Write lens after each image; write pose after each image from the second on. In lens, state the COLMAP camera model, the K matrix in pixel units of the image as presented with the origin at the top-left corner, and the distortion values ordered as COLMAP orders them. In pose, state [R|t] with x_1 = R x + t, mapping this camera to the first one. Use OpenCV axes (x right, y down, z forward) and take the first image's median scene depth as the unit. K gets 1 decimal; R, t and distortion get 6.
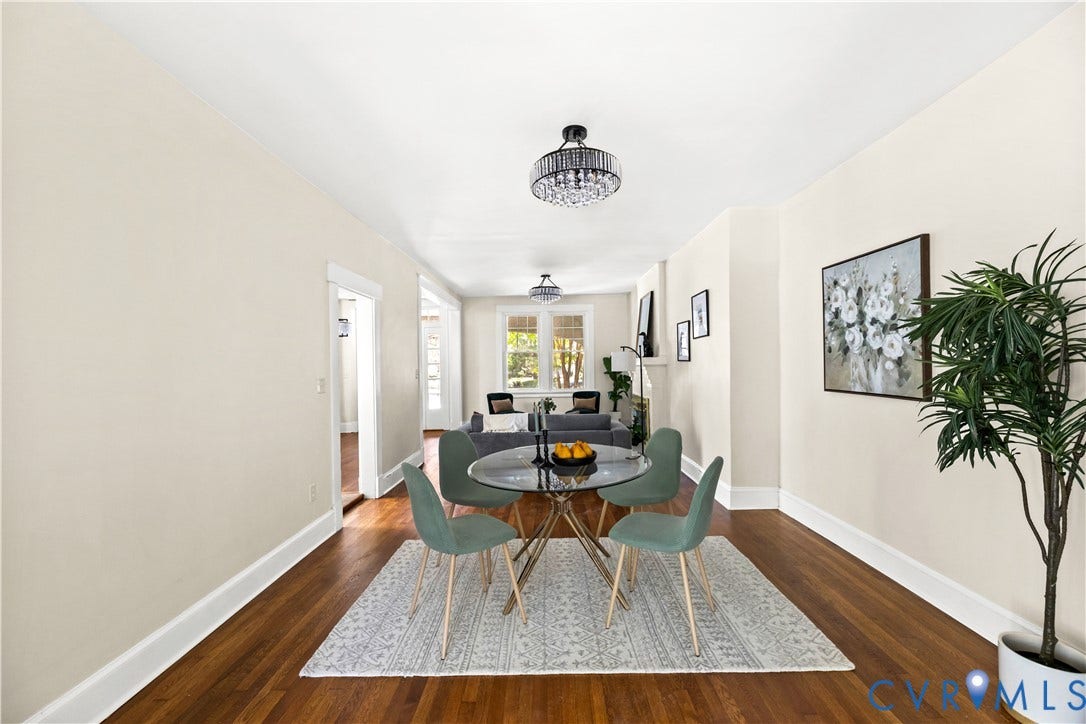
lens RADIAL K [[463.3, 0, 550.9], [0, 463.3, 360.2], [0, 0, 1]] dist [-0.002283, 0.000316]
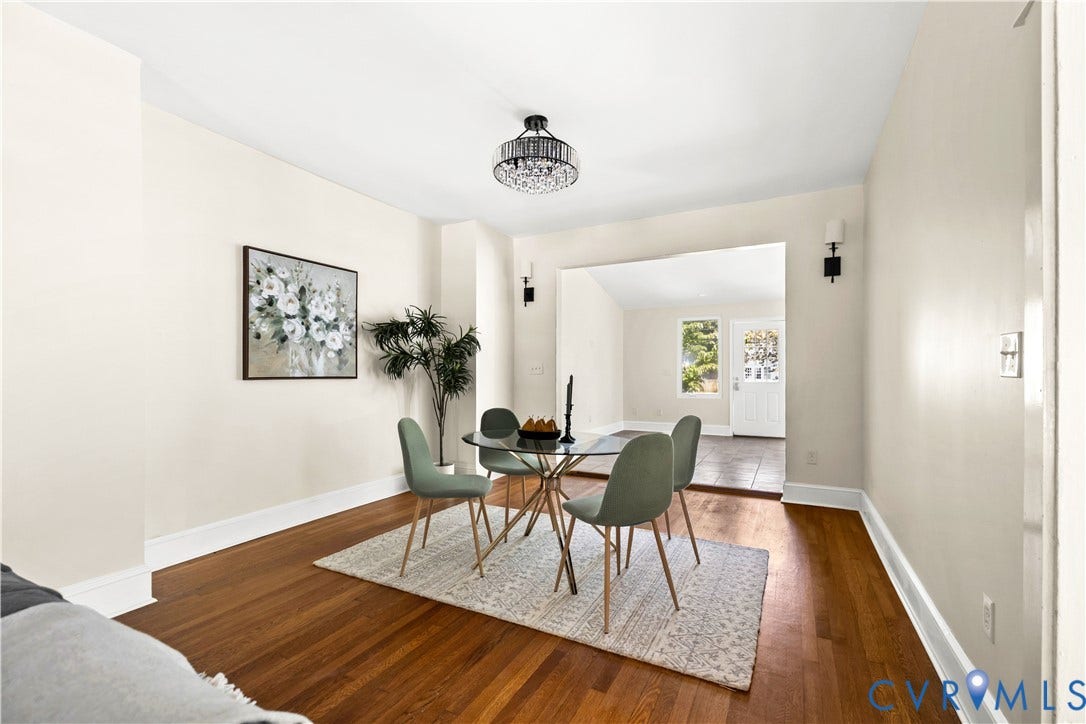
lens RADIAL K [[463.3, 0, 547.8], [0, 463.3, 368.7], [0, 0, 1]] dist [-0.002283, 0.000316]
pose [[-0.884555, 0.020451, 0.465987, -0.394920], [0.012361, 0.999715, -0.020411, 0.076869], [-0.466272, -0.012294, -0.884556, 1.670831]]
